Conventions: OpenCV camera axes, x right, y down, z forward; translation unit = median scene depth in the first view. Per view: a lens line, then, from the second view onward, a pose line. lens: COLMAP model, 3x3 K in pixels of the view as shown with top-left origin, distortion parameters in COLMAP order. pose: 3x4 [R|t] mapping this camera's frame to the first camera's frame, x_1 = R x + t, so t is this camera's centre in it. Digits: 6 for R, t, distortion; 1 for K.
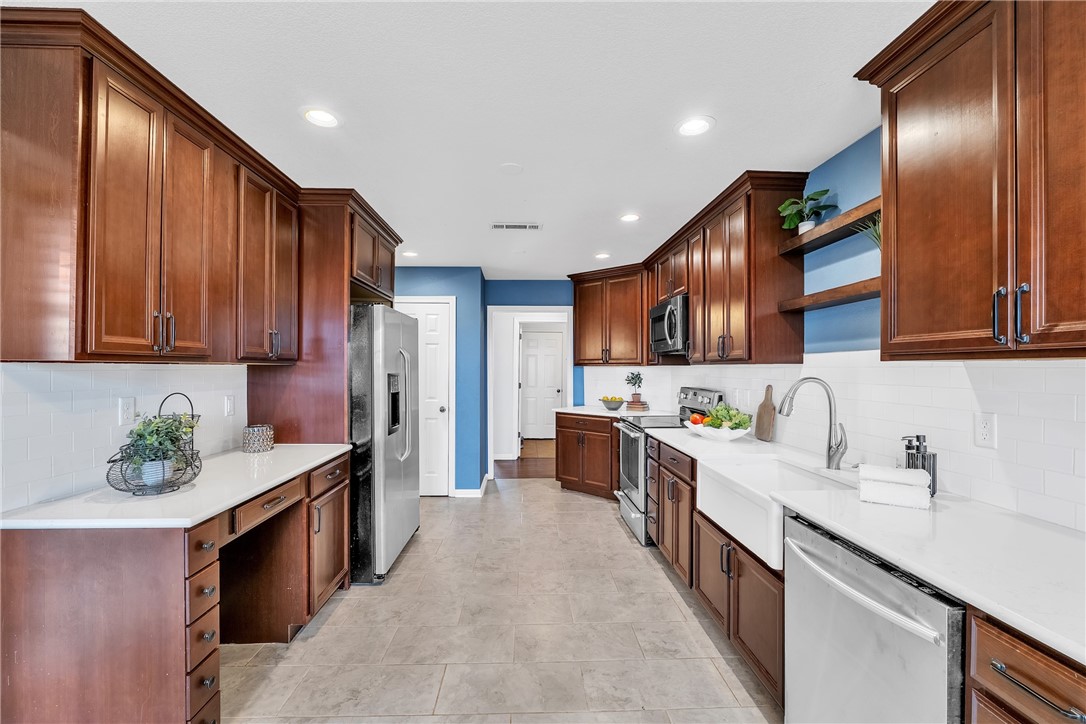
lens RADIAL K [[446.6, 0, 538.6], [0, 446.6, 365.8], [0, 0, 1]] dist [-0.013568, 0.001133]
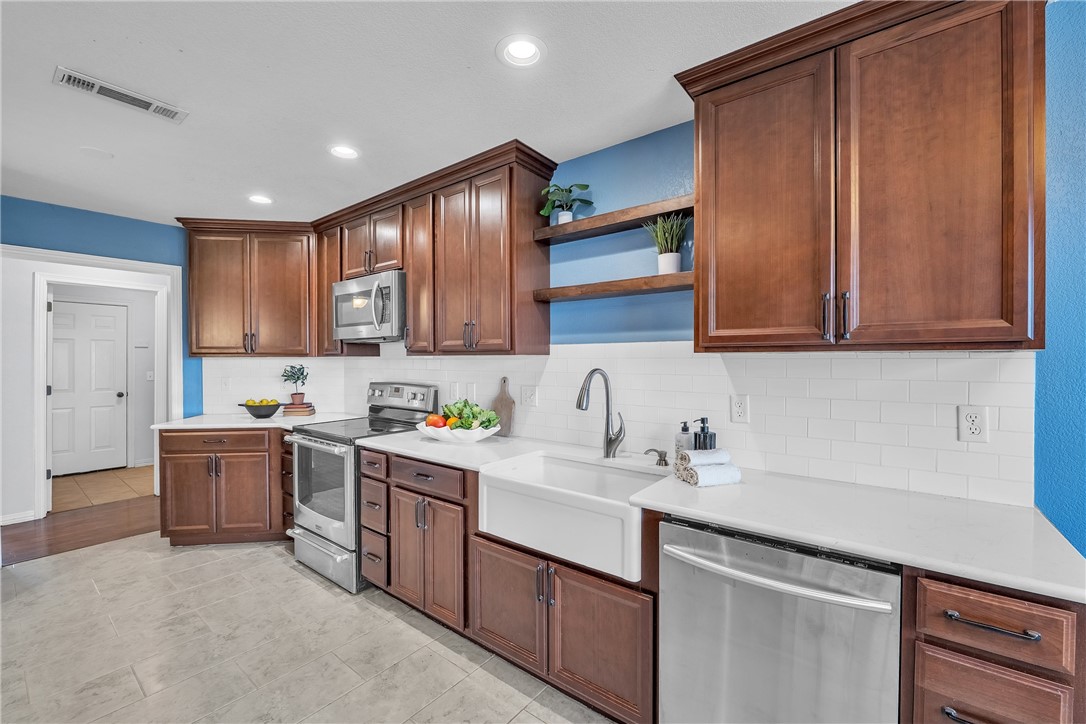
lens RADIAL K [[446.6, 0, 541.7], [0, 446.6, 361.5], [0, 0, 1]] dist [-0.013568, 0.001133]
pose [[0.643336, -0.006553, 0.765556, -0.153610], [-0.001293, 0.999953, 0.009646, 0.000503], [-0.765583, -0.007195, 0.643297, 0.308552]]
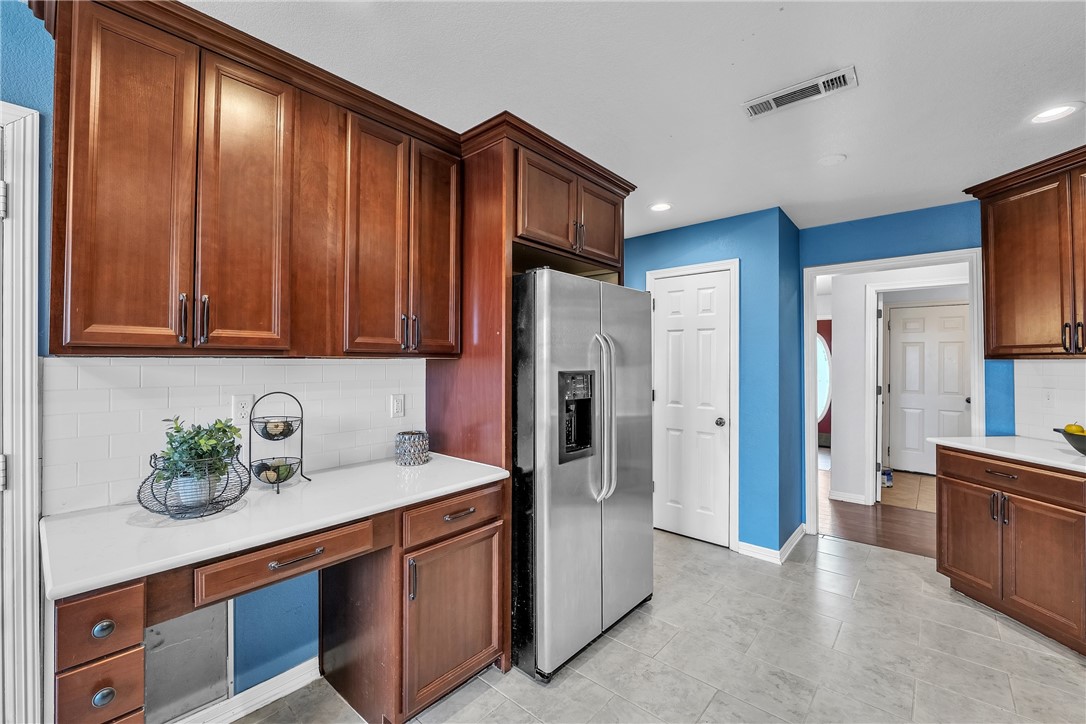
lens RADIAL K [[446.6, 0, 543.0], [0, 446.6, 355.7], [0, 0, 1]] dist [-0.013568, 0.001133]
pose [[0.727666, -0.009762, -0.685862, 0.099956], [0.002785, 0.999933, -0.011278, 0.001133], [0.685926, 0.006296, 0.727644, 0.472671]]
